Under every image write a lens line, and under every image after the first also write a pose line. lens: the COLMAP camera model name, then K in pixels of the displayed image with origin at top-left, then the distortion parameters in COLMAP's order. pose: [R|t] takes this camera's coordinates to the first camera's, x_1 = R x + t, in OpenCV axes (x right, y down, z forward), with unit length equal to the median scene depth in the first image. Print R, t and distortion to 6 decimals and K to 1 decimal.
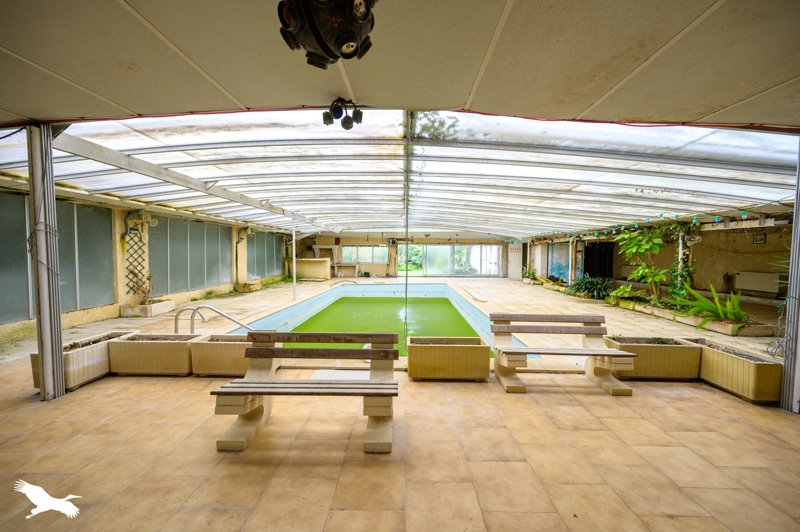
lens RADIAL K [[317.8, 0, 395.5], [0, 317.8, 266.4], [0, 0, 1]] dist [-0.001939, 0.000089]
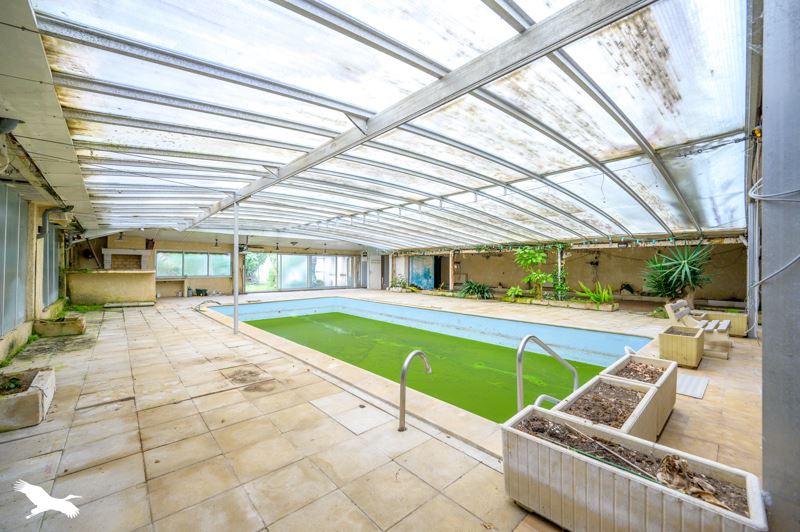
lens RADIAL K [[317.8, 0, 399.3], [0, 317.8, 266.7], [0, 0, 1]] dist [-0.001939, 0.000089]
pose [[0.712253, 0.003045, 0.701917, -0.280958], [0.026101, 0.999184, -0.030820, 0.001135], [-0.701438, 0.040273, 0.711592, 0.174181]]
